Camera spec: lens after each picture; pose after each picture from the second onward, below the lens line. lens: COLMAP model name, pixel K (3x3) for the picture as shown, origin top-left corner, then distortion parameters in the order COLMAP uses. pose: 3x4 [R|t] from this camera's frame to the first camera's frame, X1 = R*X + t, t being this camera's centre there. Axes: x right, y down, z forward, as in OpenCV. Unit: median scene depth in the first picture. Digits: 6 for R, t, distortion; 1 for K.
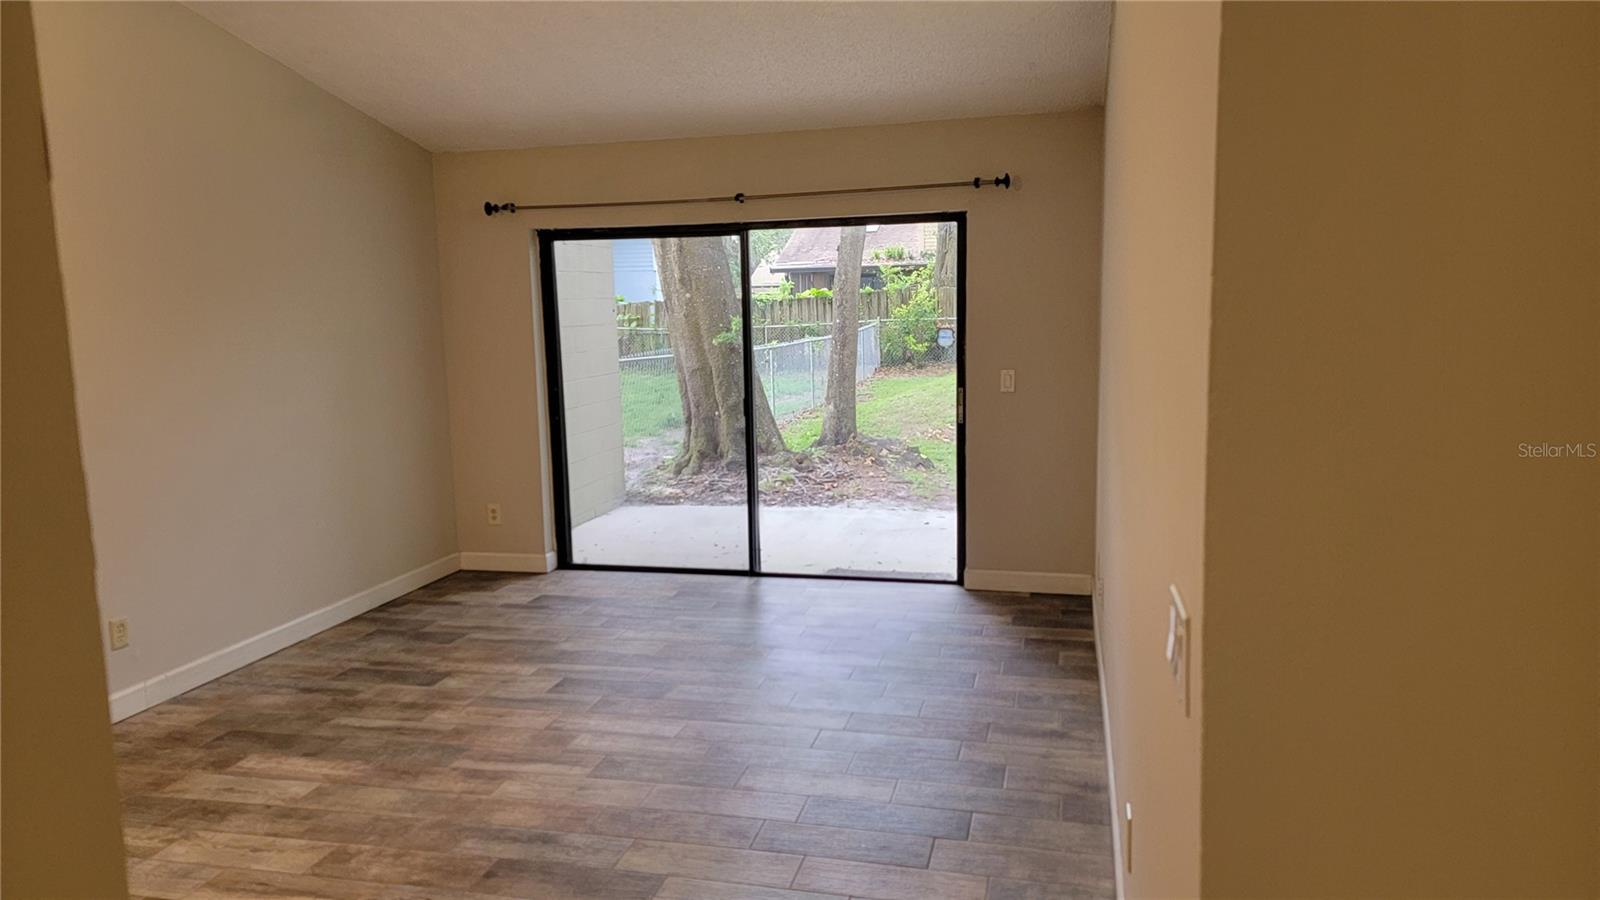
lens RADIAL K [[1102.5, 0, 800.0], [0, 1102.5, 450.0], [0, 0, 1]] dist [0.092437, -0.093814]
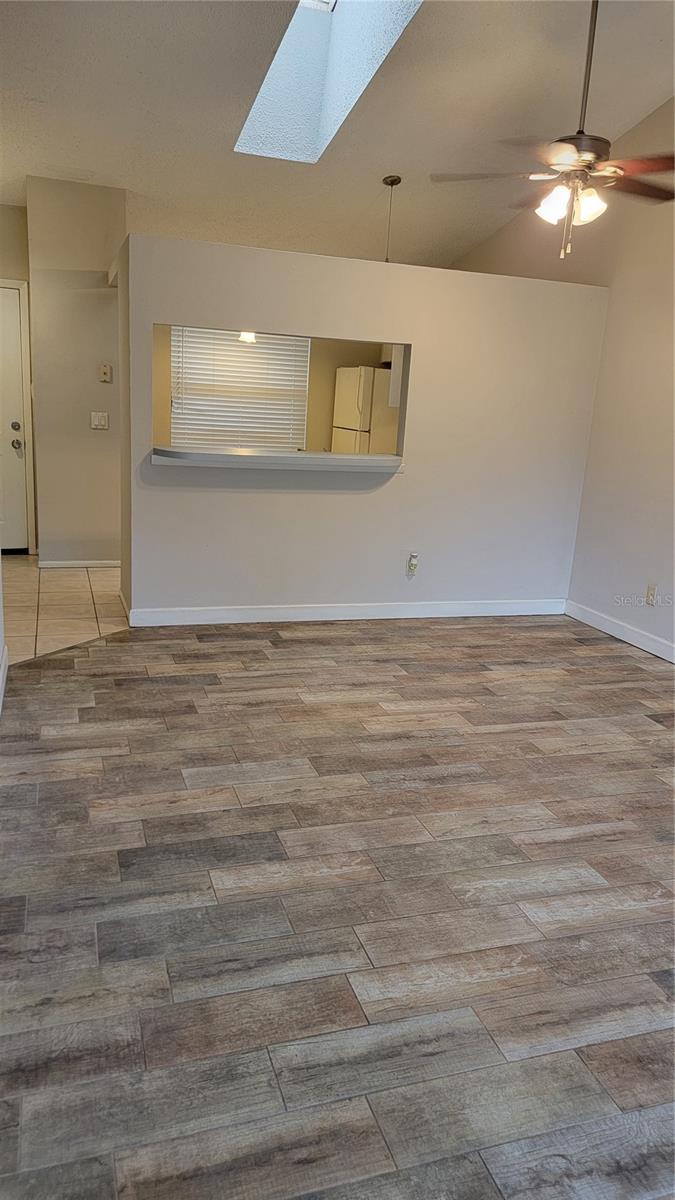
lens RADIAL K [[826.9, 0, 331.6], [0, 826.9, 599.5], [0, 0, 1]] dist [0.092437, -0.093814]
pose [[-0.848719, 0.102055, -0.518903, 0.204612], [-0.105729, 0.928649, 0.355573, -0.104858], [0.518167, 0.356644, -0.777372, 0.914014]]
